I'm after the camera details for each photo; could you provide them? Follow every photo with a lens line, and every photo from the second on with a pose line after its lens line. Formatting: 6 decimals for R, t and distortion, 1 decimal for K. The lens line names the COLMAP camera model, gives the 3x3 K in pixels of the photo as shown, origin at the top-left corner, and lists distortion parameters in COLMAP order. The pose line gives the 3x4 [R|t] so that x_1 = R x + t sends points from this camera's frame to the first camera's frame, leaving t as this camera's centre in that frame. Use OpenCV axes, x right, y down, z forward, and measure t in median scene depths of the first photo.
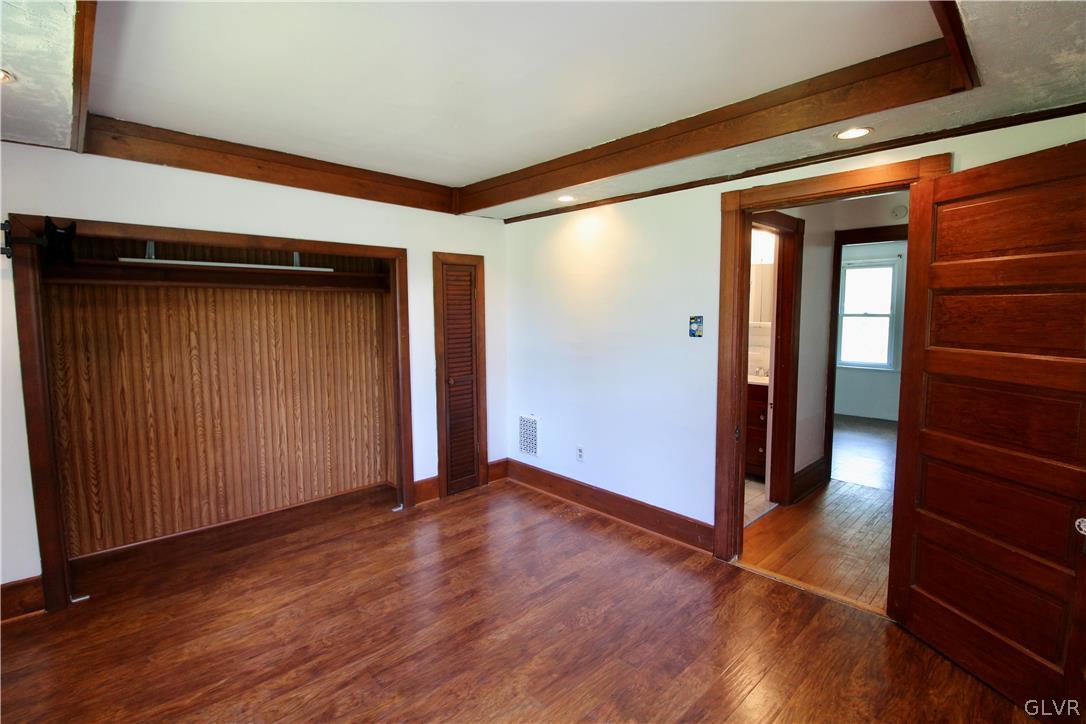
lens RADIAL K [[516.4, 0, 547.9], [0, 516.4, 351.6], [0, 0, 1]] dist [-0.000823, -0.013172]
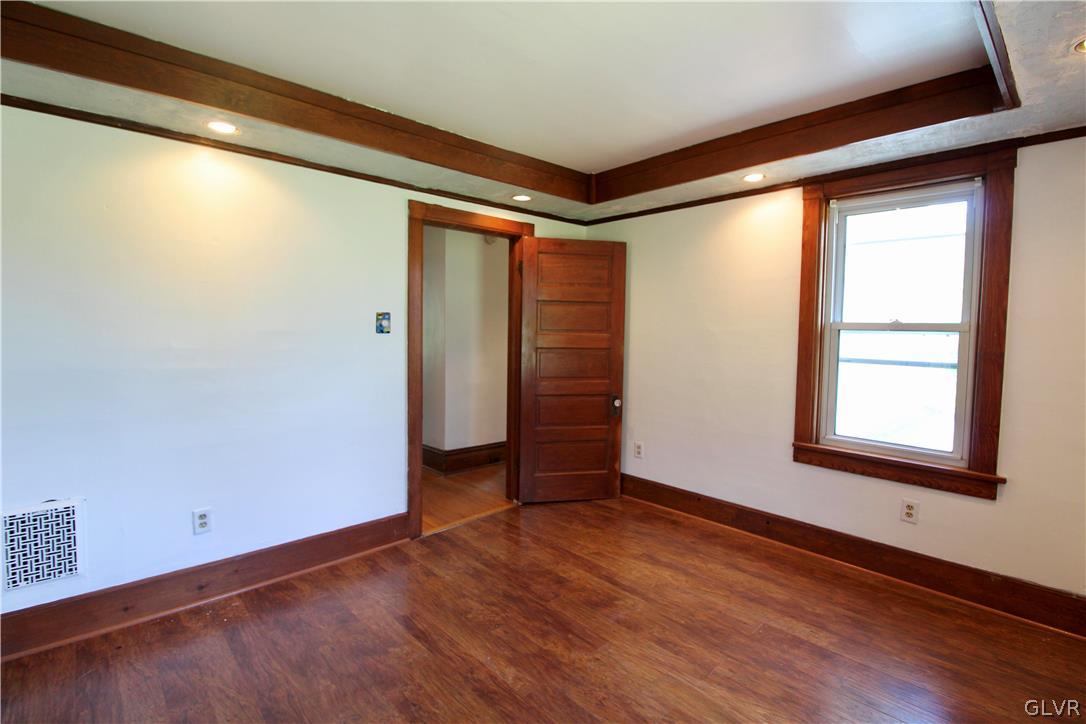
lens RADIAL K [[499.9, 0, 563.0], [0, 499.9, 352.2], [0, 0, 1]] dist [0.000013, -0.011408]
pose [[-0.016085, -0.043232, 0.998936, -0.668729], [0.072428, 0.996390, 0.044288, -0.009541], [-0.997244, 0.073064, -0.012896, 0.652462]]
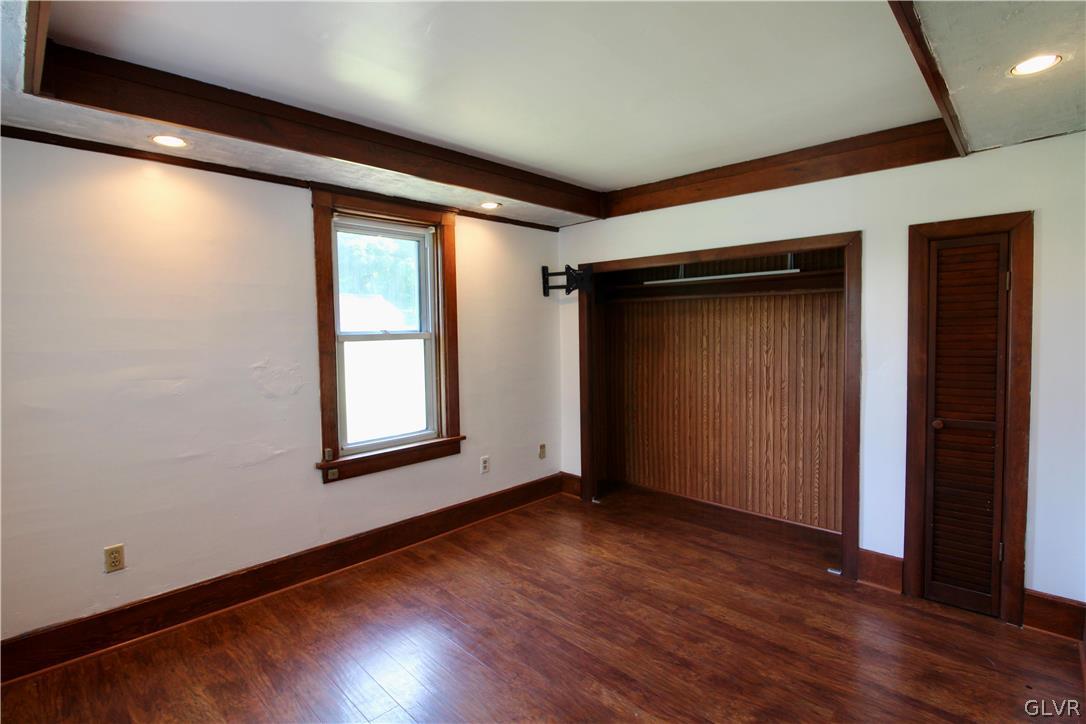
lens RADIAL K [[516.4, 0, 547.9], [0, 516.4, 351.6], [0, 0, 1]] dist [-0.000823, -0.013172]
pose [[0.026004, 0.047317, -0.998541, 0.528700], [-0.070076, 0.996508, 0.045396, -0.031779], [0.997203, 0.068794, 0.029229, 0.621233]]
